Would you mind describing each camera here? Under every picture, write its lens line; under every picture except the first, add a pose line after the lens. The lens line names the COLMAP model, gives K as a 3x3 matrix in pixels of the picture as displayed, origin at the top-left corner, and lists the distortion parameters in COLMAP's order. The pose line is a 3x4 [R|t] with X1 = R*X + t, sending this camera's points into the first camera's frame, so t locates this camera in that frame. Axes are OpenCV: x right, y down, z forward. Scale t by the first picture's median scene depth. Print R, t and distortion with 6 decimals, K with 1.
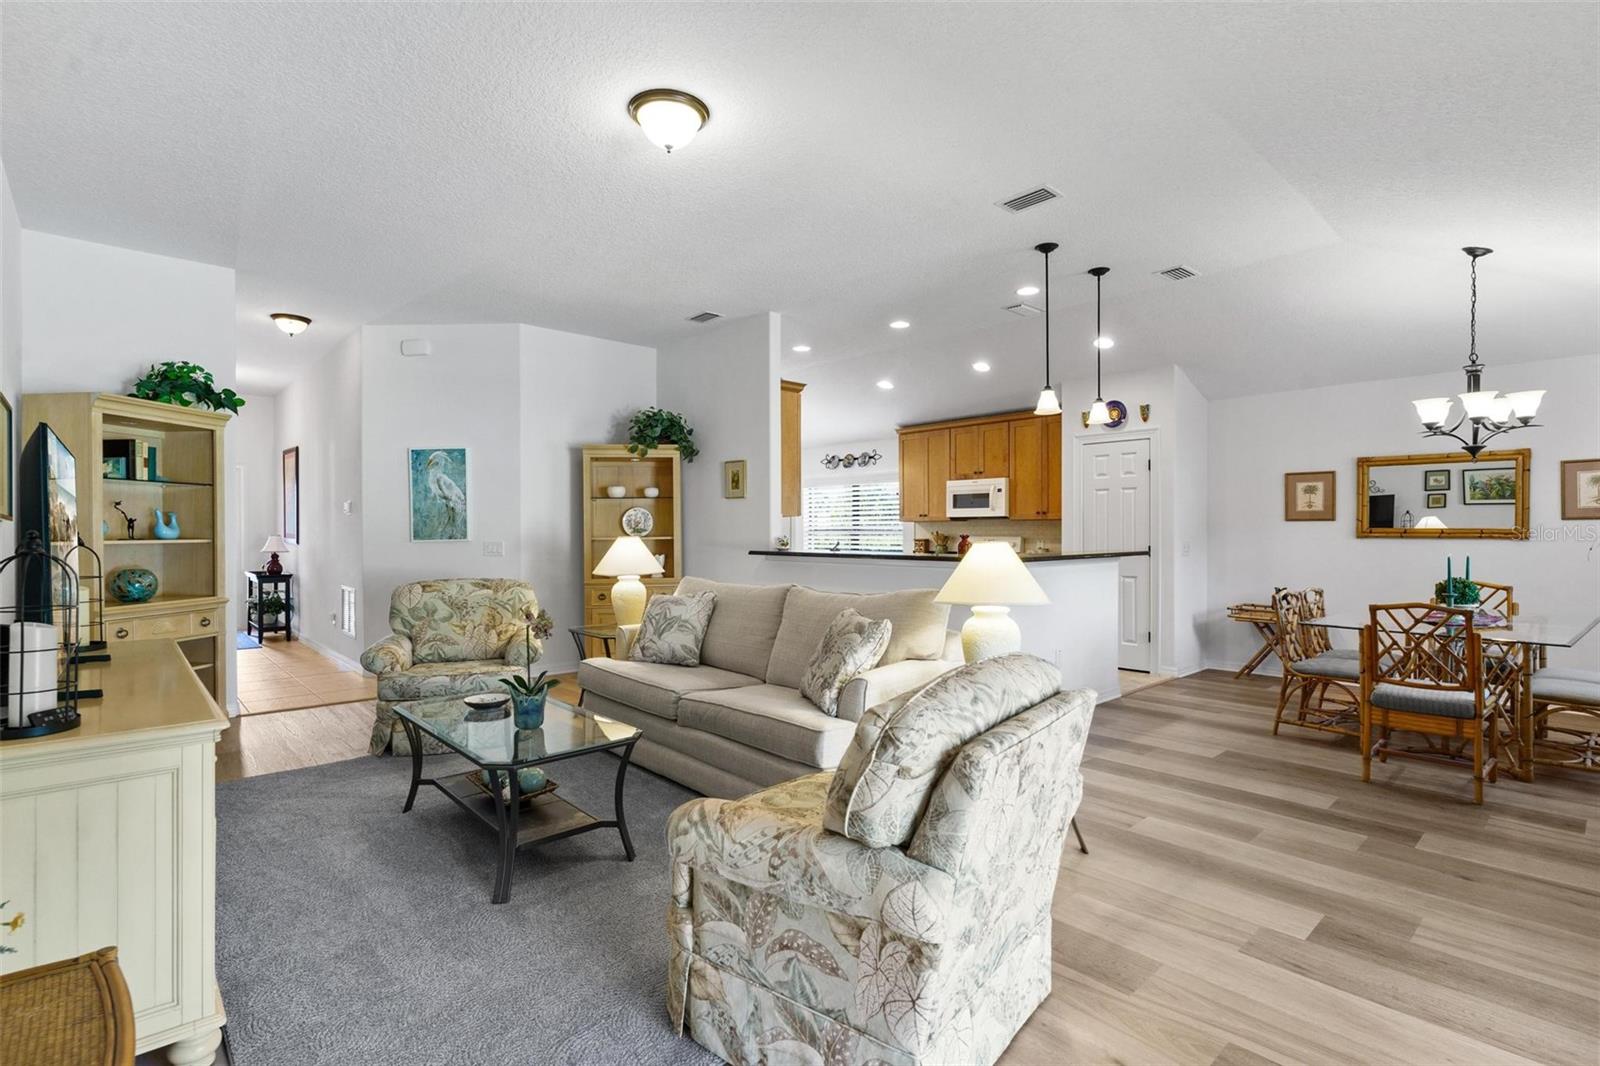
lens RADIAL K [[757.9, 0, 799.3], [0, 757.9, 537.8], [0, 0, 1]] dist [0.000381, 0.000455]
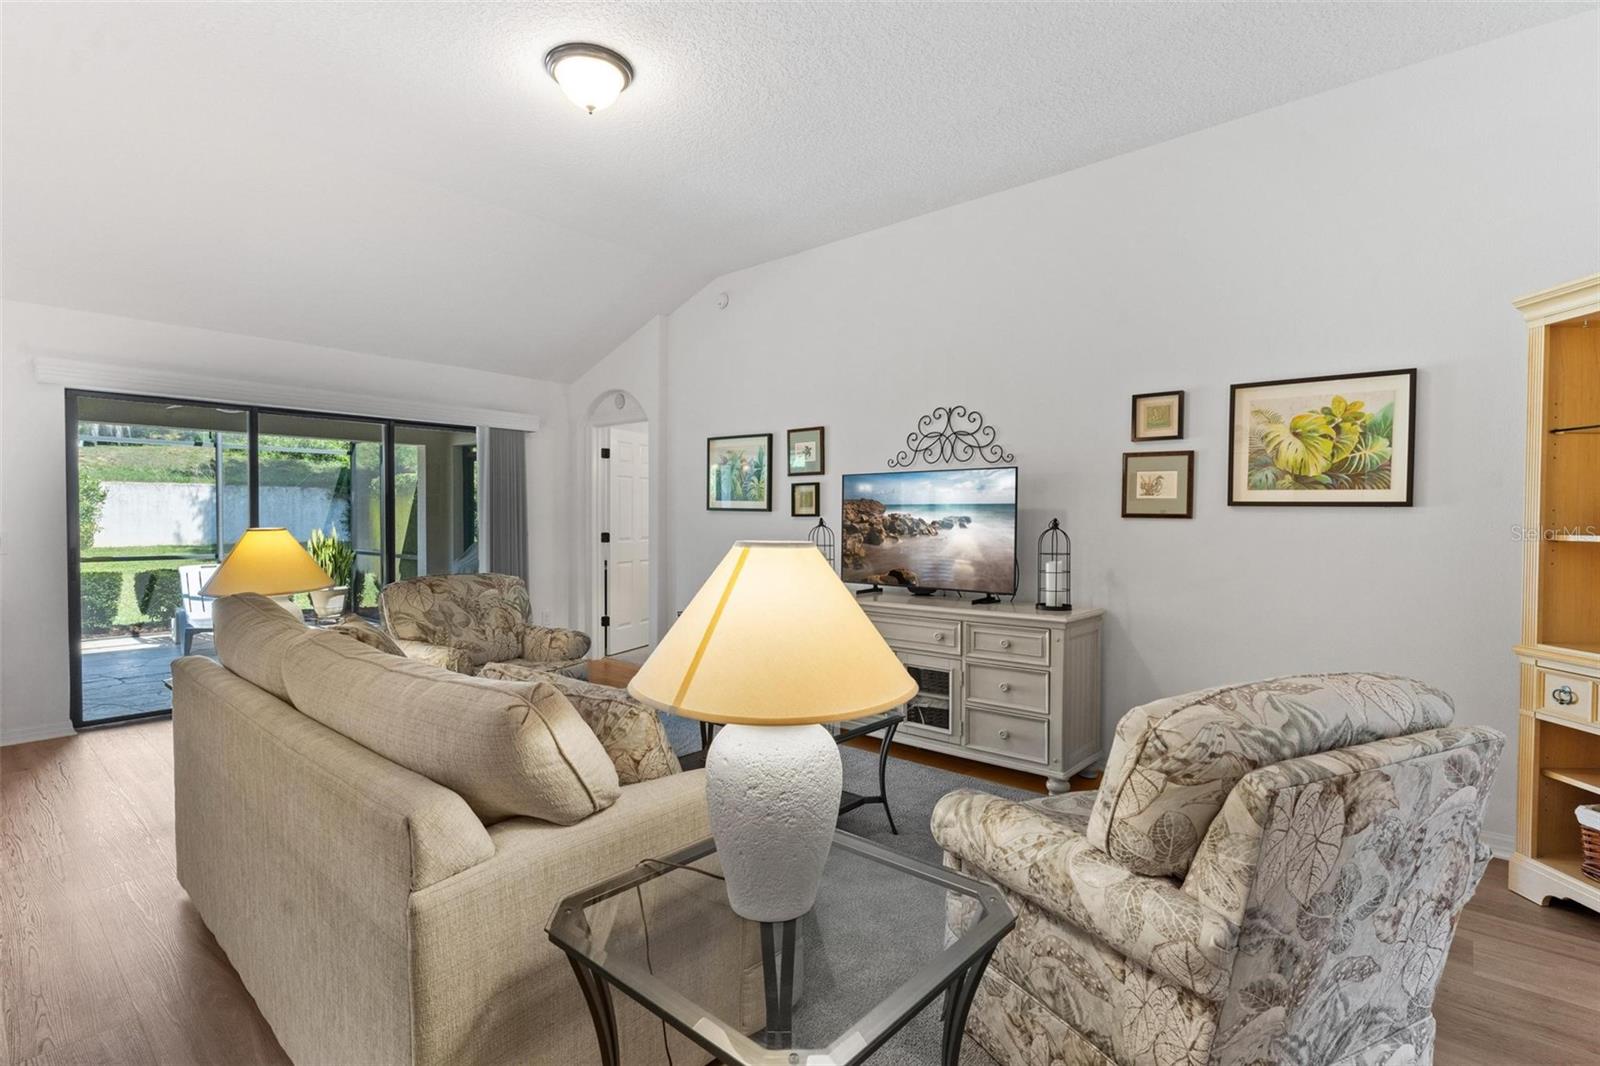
lens RADIAL K [[745.4, 0, 796.6], [0, 745.4, 535.6], [0, 0, 1]] dist [0.000850, 0.000162]
pose [[-0.993371, 0.002678, -0.114924, -0.152975], [-0.001214, 0.999428, 0.033783, -0.009376], [0.114948, 0.033699, -0.992800, 0.934362]]
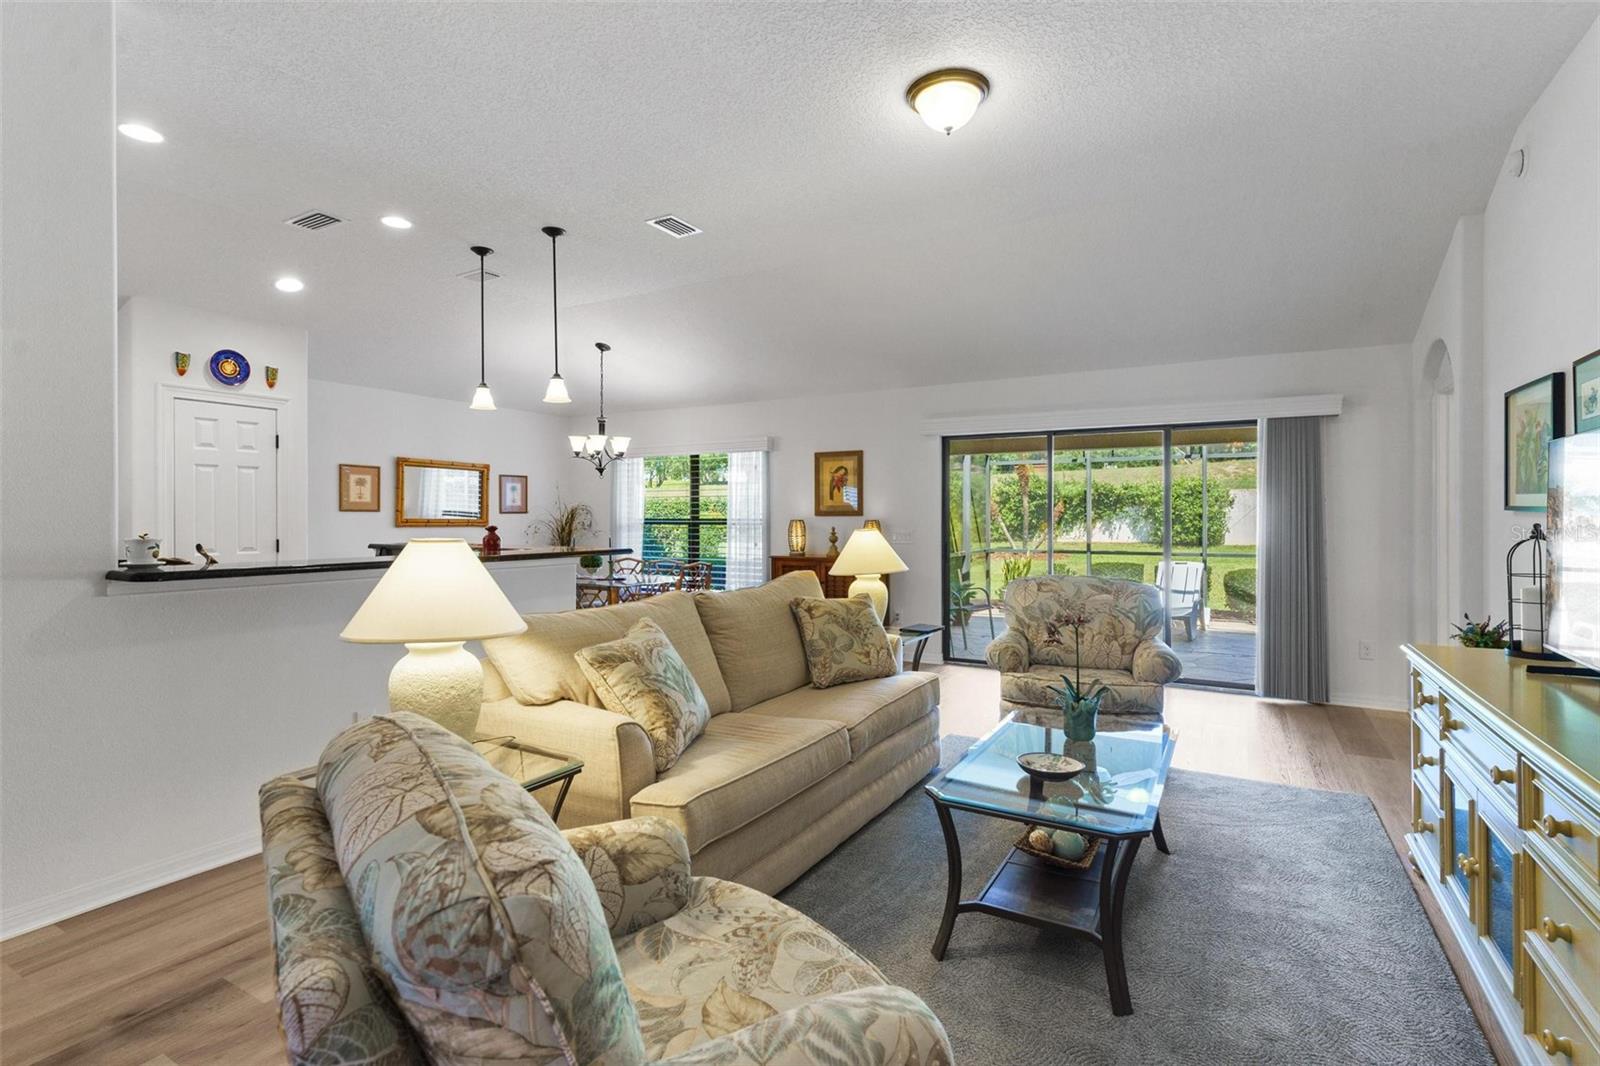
lens RADIAL K [[763.4, 0, 798.1], [0, 763.4, 520.8], [0, 0, 1]] dist [0.001639, 0.000002]
pose [[-0.306085, -0.001883, 0.952002, -0.502006], [0.008277, 0.999955, 0.004639, -0.008578], [-0.951968, 0.009300, -0.306056, 0.710118]]
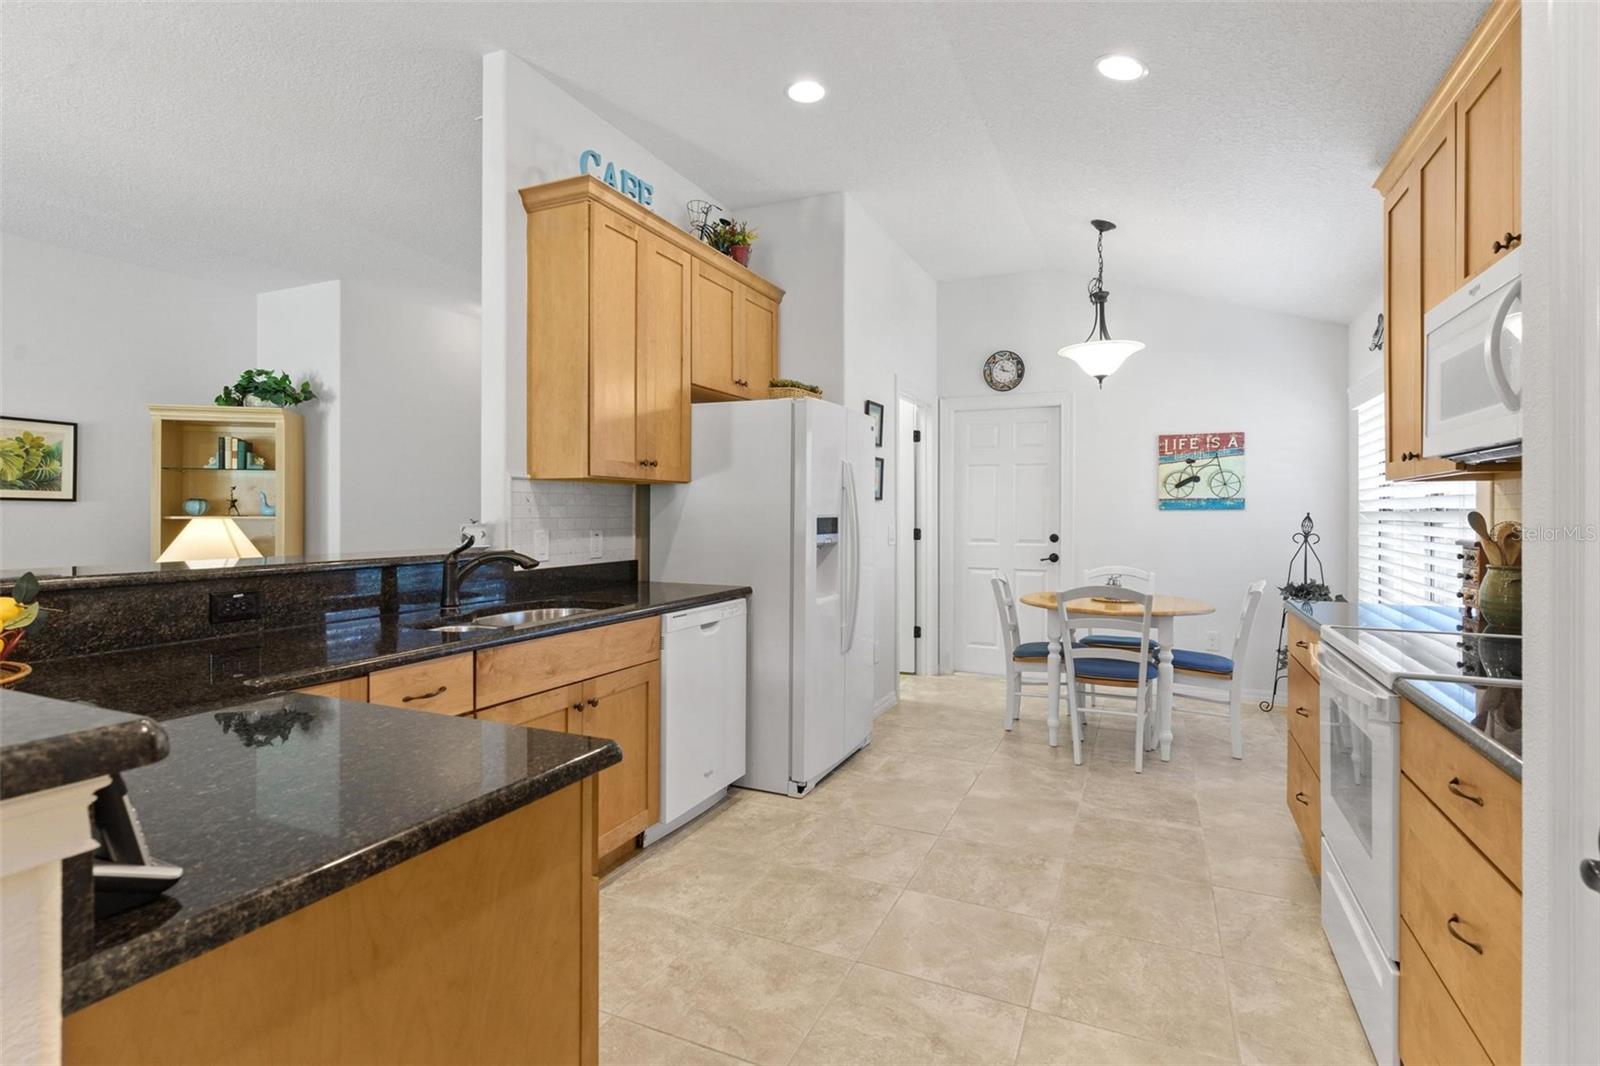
lens RADIAL K [[769.1, 0, 798.0], [0, 769.1, 512.7], [0, 0, 1]] dist [0.002165, -0.000356]
pose [[0.387780, 0.003815, -0.921744, 0.453243], [-0.010739, 0.999942, -0.000380, -0.008421], [0.921690, 0.010046, 0.387798, 0.916534]]
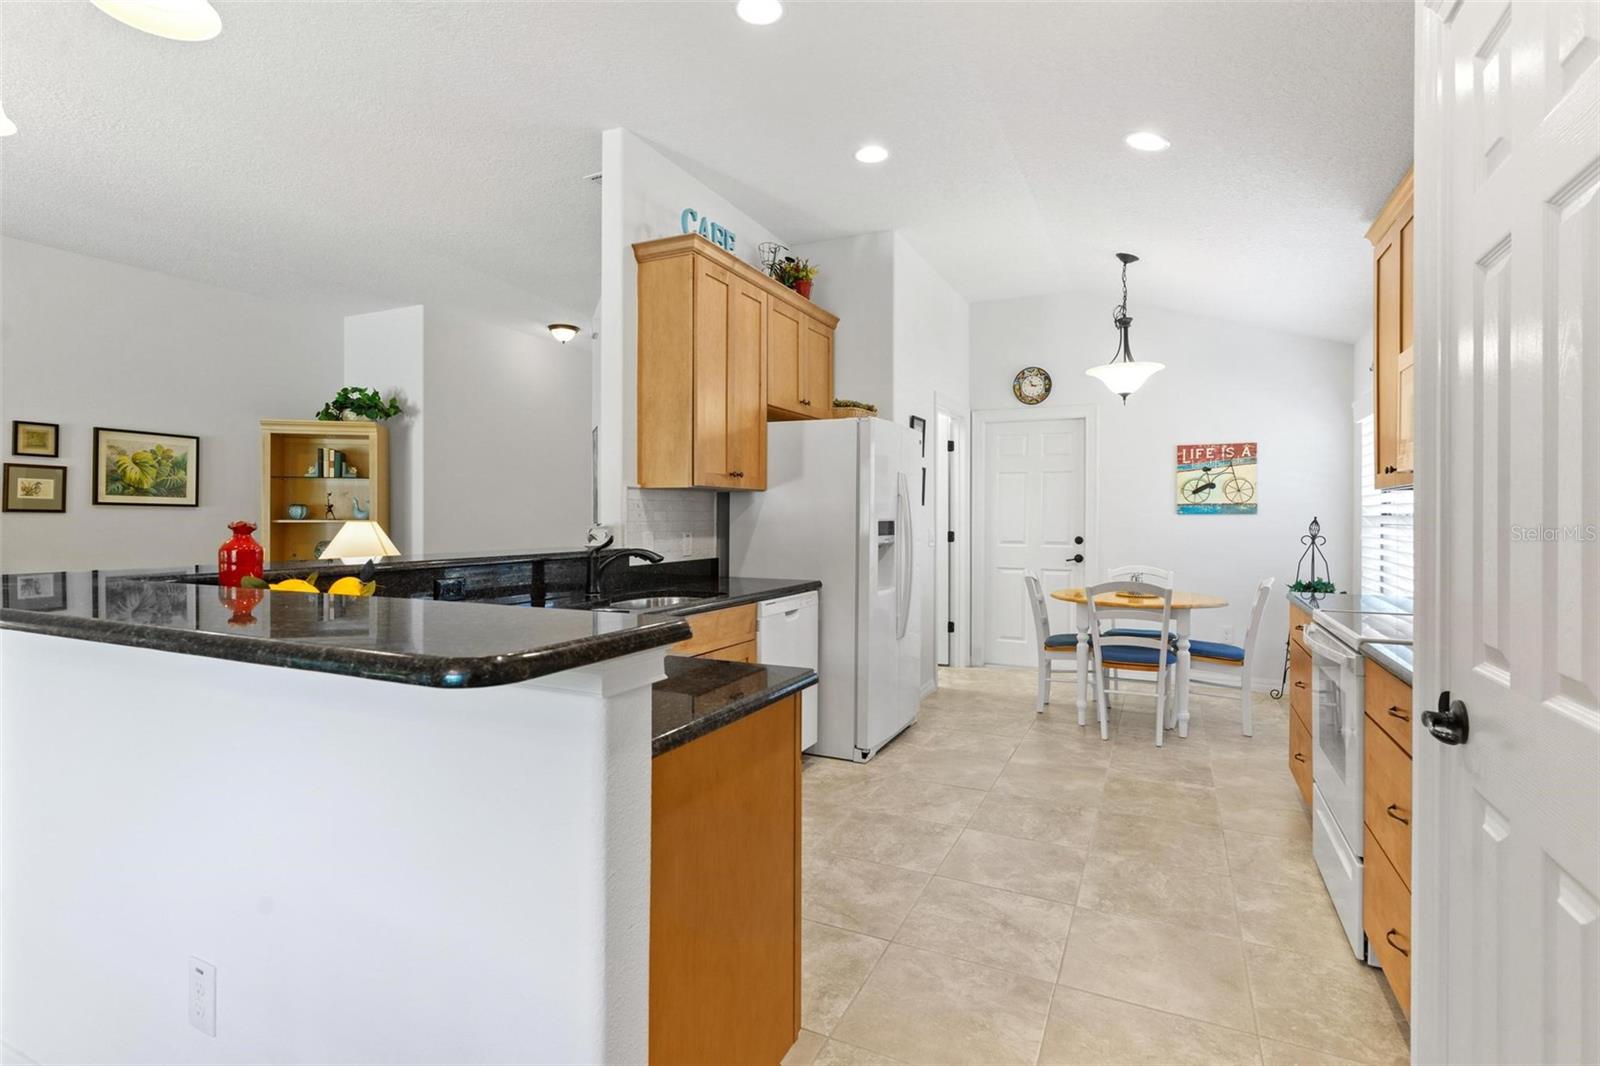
lens RADIAL K [[776.9, 0, 789.1], [0, 776.9, 519.9], [0, 0, 1]] dist [0.002963, -0.000051]
pose [[0.366612, 0.007753, -0.930342, 0.516999], [-0.010756, 0.999934, 0.004094, -0.008153], [0.930312, 0.008506, 0.366671, 0.843590]]
